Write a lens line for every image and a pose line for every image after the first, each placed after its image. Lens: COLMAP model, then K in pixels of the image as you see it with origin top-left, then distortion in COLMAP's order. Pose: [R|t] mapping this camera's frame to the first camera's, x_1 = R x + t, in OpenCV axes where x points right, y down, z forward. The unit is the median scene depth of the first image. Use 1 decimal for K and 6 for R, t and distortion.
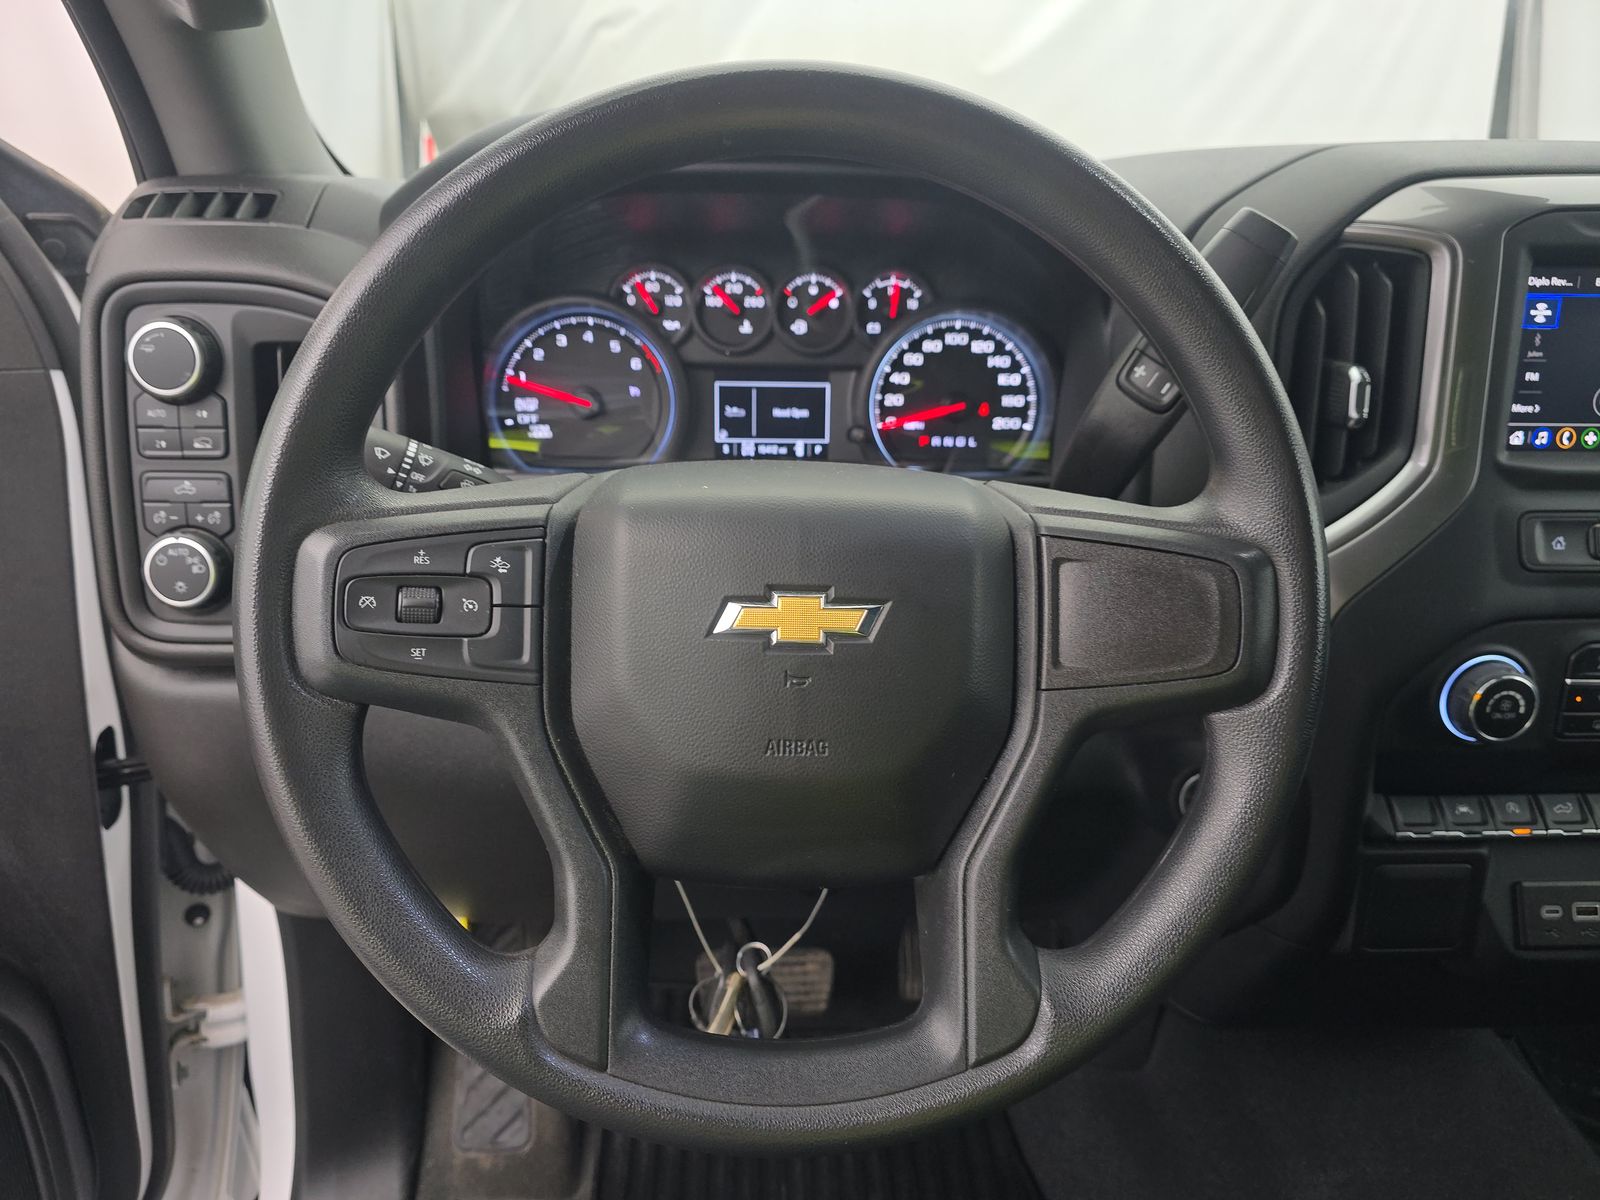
lens RADIAL K [[1045.6, 0, 800.0], [0, 1045.6, 600.0], [0, 0, 1]] dist [0.022116, -0.042778]
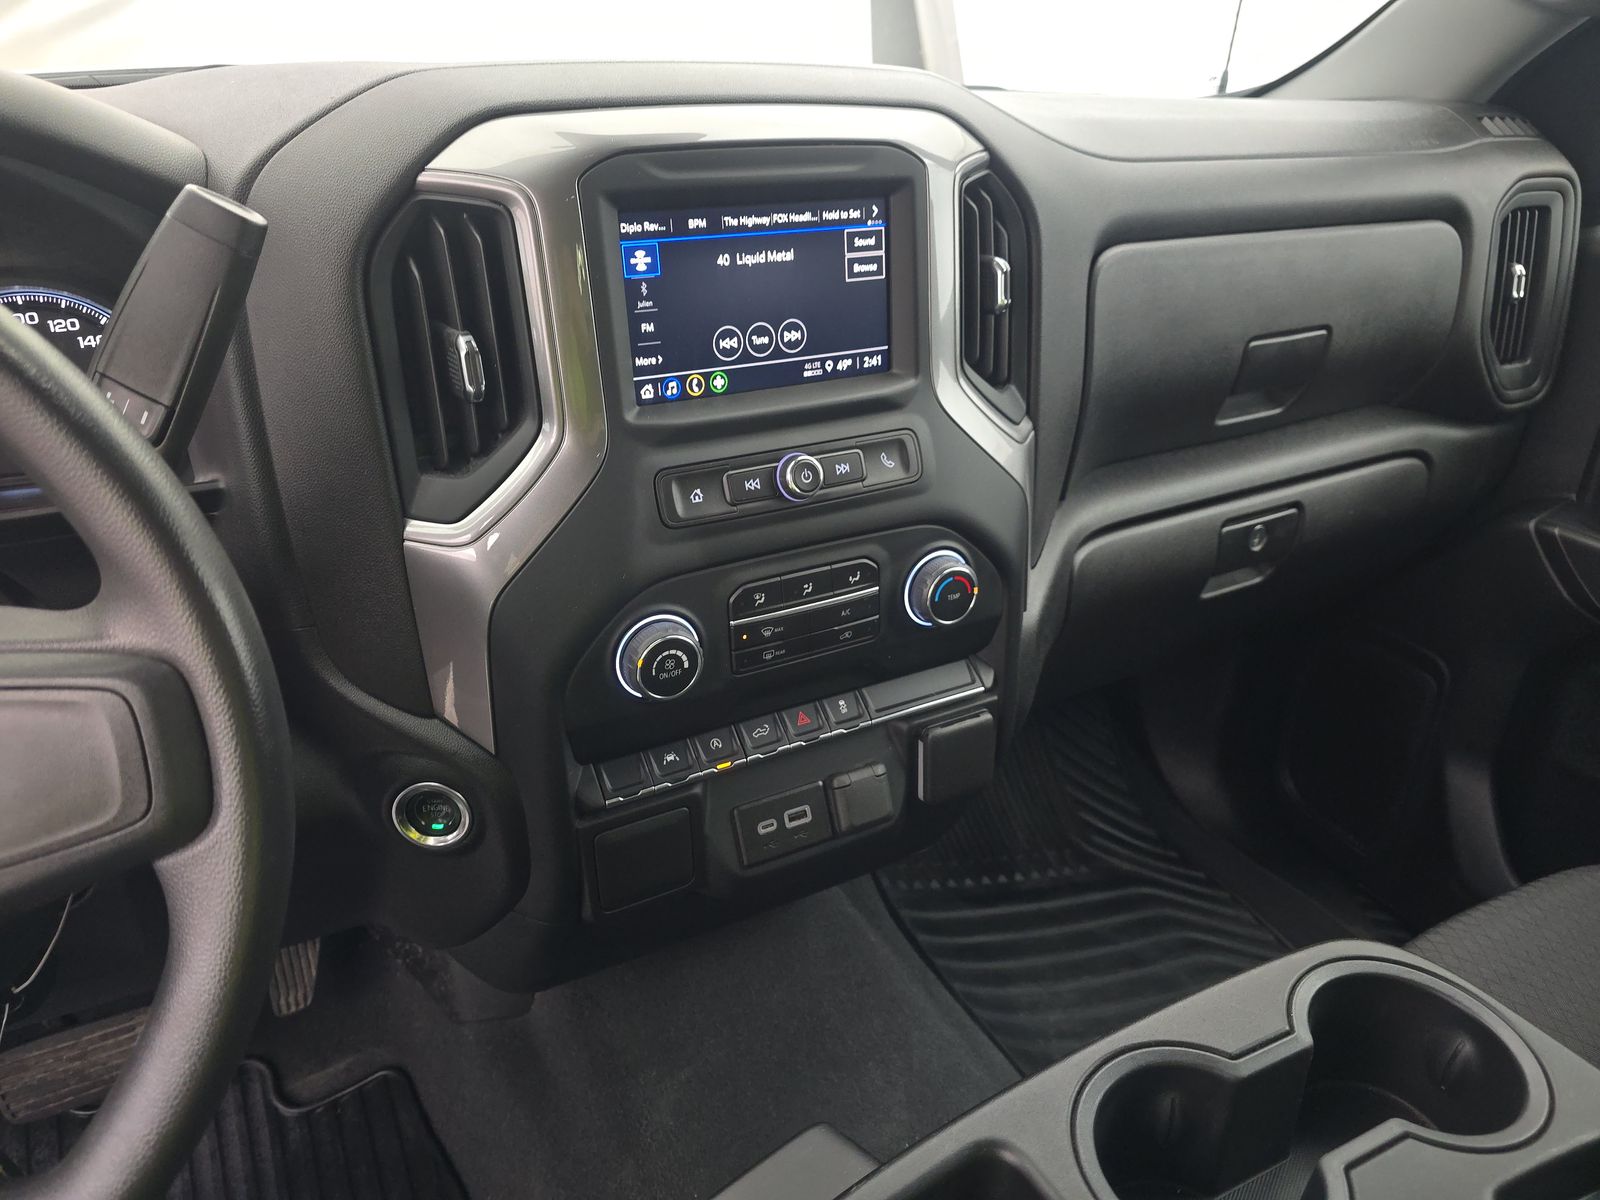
lens RADIAL K [[1045.6, 0, 800.0], [0, 1045.6, 600.0], [0, 0, 1]] dist [0.022116, -0.042778]
pose [[0.898402, -0.201890, 0.390018, 0.335952], [0.144984, 0.974626, 0.170539, -0.095166], [-0.414552, -0.096666, 0.904877, 0.029930]]
